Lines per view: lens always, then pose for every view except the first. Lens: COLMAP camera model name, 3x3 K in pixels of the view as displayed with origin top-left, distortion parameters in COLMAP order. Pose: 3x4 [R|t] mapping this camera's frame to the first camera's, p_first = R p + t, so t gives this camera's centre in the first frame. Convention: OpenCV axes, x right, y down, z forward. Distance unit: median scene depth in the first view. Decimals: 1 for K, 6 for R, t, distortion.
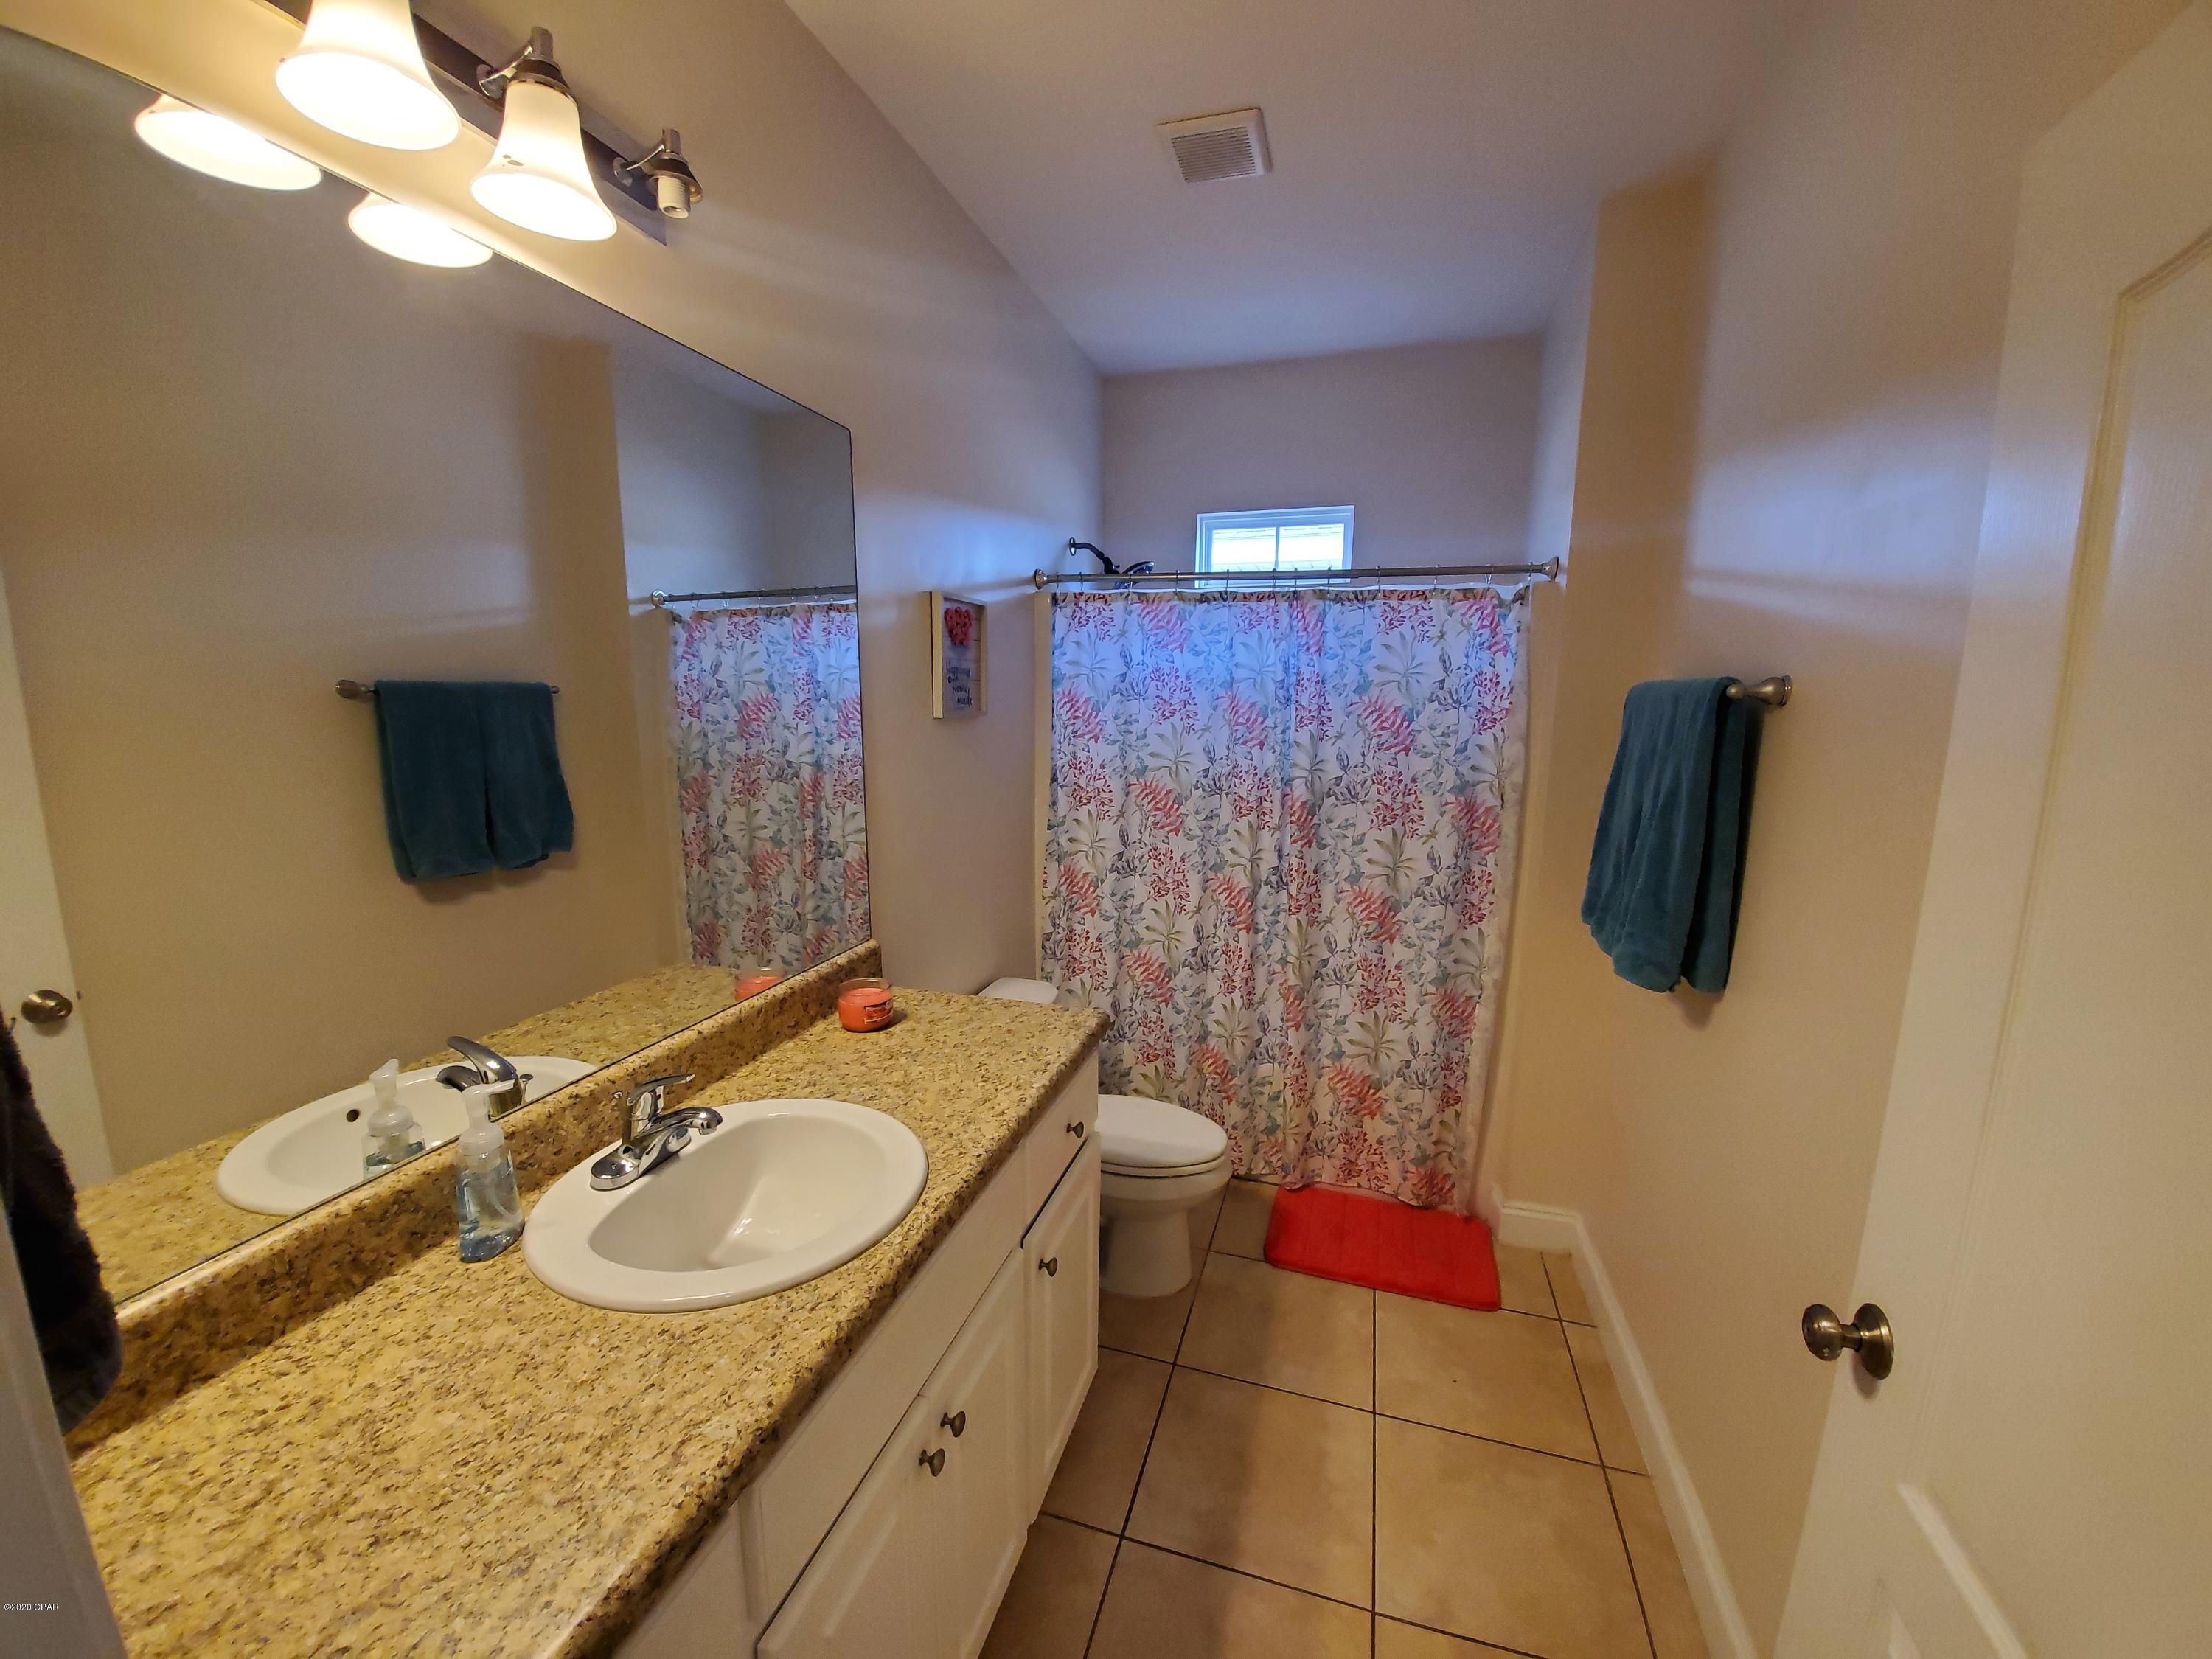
lens RADIAL K [[879.5, 0, 1098.5], [0, 879.5, 838.2], [0, 0, 1]] dist [-0.002663, 0.000025]
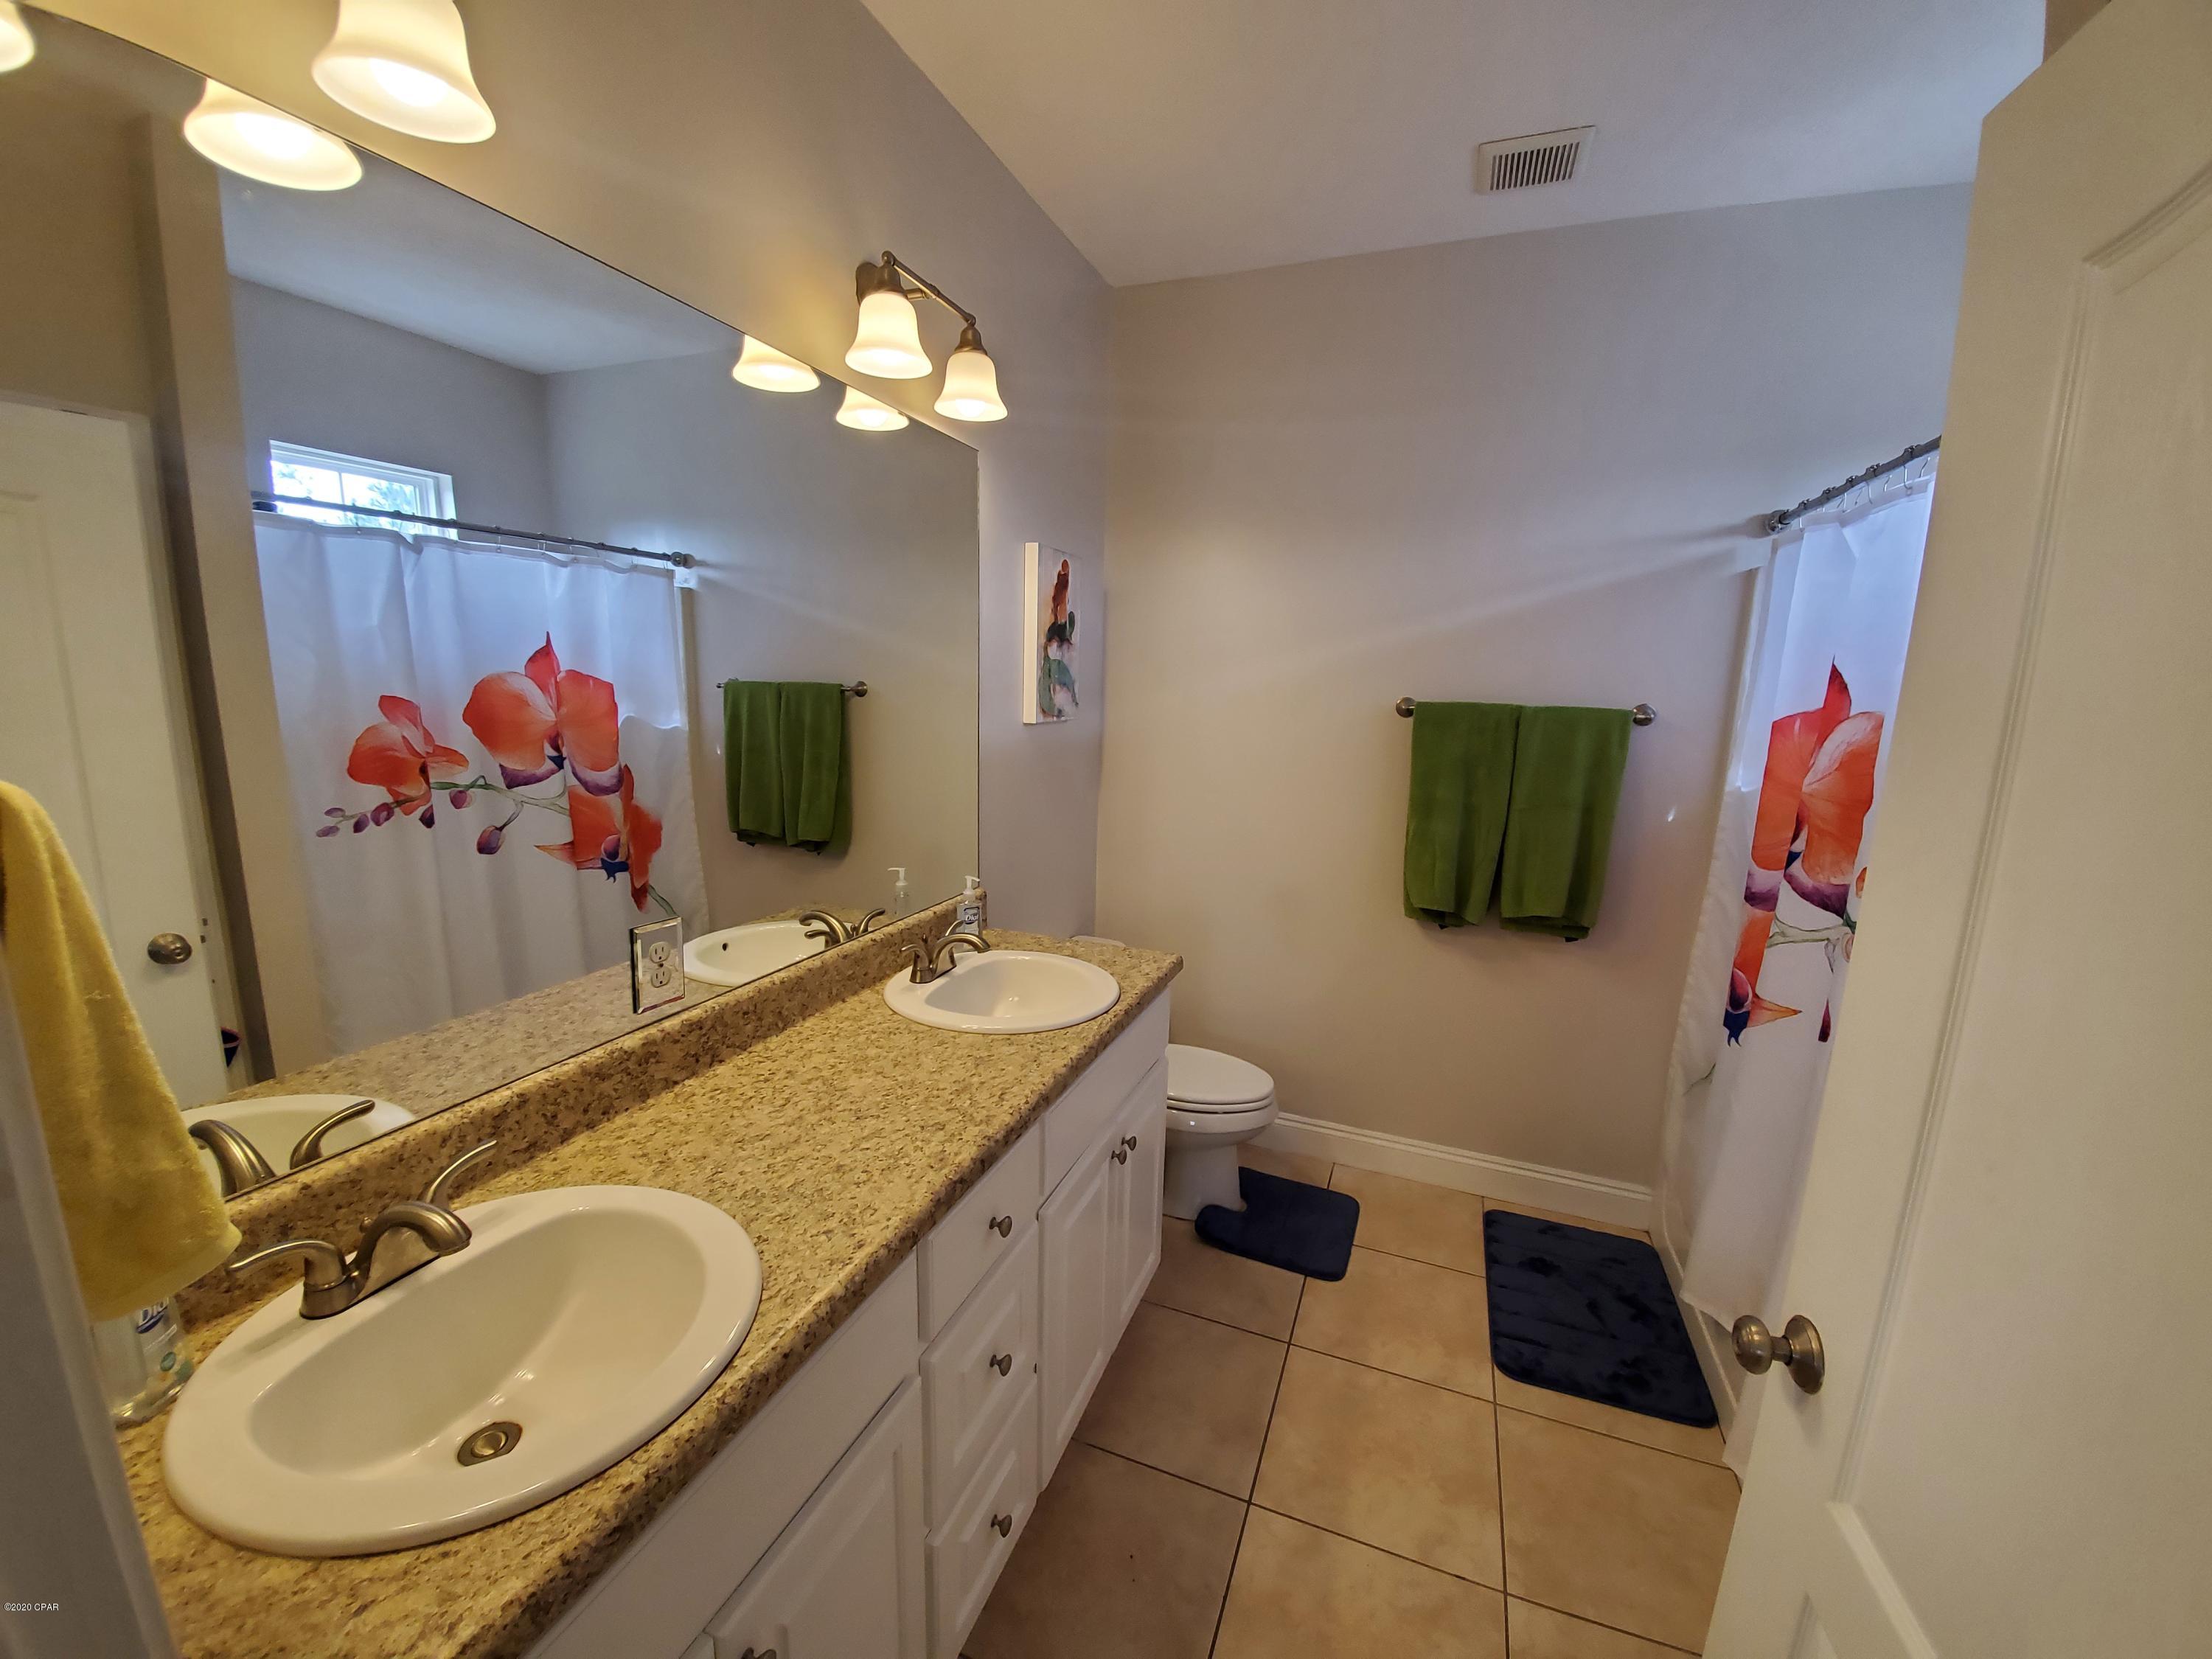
lens RADIAL K [[893.7, 0, 1077.0], [0, 893.7, 855.4], [0, 0, 1]] dist [-0.009609, -0.000174]
pose [[0.996331, 0.039828, -0.075750, -0.161467], [-0.037663, 0.998846, 0.029799, 0.107425], [0.076849, -0.026837, 0.996681, -0.663556]]
